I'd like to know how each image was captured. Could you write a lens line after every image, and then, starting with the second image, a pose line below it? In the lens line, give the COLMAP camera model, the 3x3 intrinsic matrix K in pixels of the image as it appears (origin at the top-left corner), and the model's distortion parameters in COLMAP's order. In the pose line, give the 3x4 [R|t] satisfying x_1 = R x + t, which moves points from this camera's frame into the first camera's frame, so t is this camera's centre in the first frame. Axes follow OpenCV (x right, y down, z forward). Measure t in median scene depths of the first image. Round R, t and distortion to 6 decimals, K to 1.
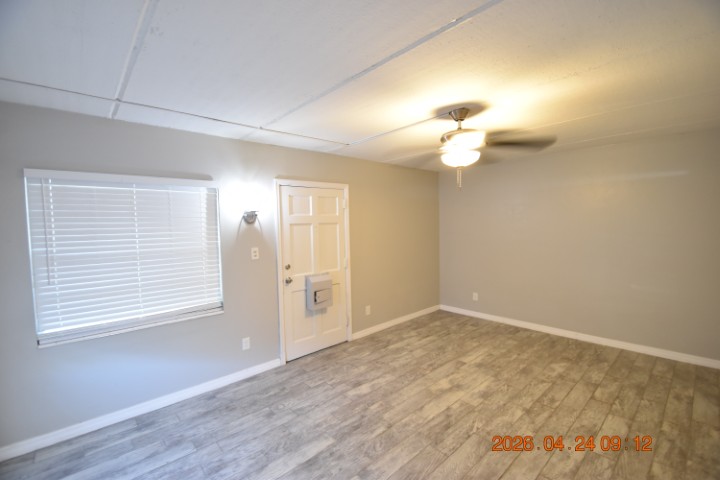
lens RADIAL K [[315.0, 0, 358.9], [0, 315.0, 242.6], [0, 0, 1]] dist [0.015793, -0.017010]
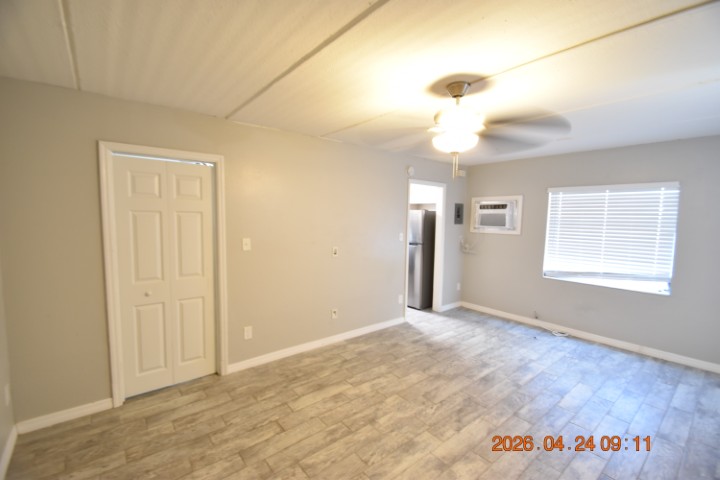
lens RADIAL K [[315.0, 0, 358.9], [0, 315.0, 242.6], [0, 0, 1]] dist [0.015793, -0.017010]
pose [[-0.998656, 0.003728, 0.051692, 0.433671], [0.011194, 0.989383, 0.144898, -0.103388], [-0.050603, 0.145282, -0.988095, 1.530701]]
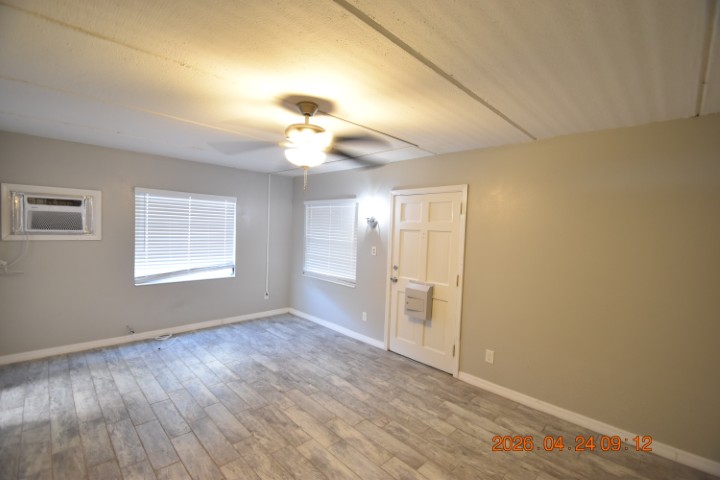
lens RADIAL K [[315.0, 0, 358.9], [0, 315.0, 242.6], [0, 0, 1]] dist [0.015793, -0.017010]
pose [[0.048244, 0.070178, -0.996367, 1.005018], [-0.100084, 0.992848, 0.065084, -0.081005], [0.993809, 0.096580, 0.054922, 0.912252]]
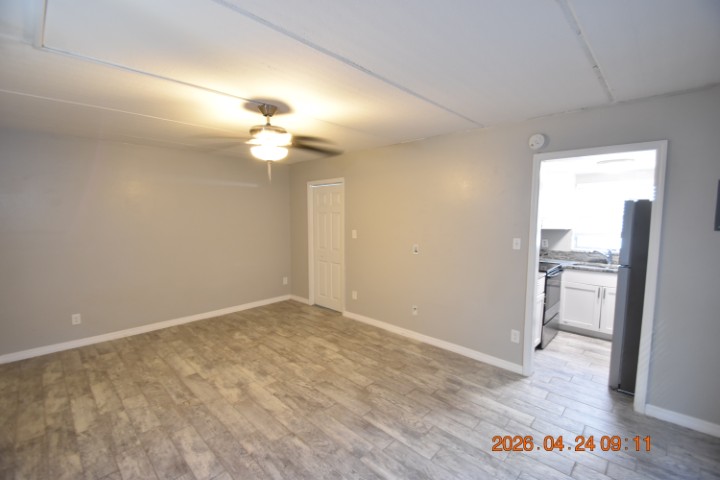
lens RADIAL K [[315.0, 0, 358.9], [0, 315.0, 242.6], [0, 0, 1]] dist [0.015793, -0.017010]
pose [[-0.068017, -0.067324, 0.995410, -0.617351], [0.062532, 0.995471, 0.071601, -0.022877], [-0.995723, 0.067115, -0.063499, 0.642580]]
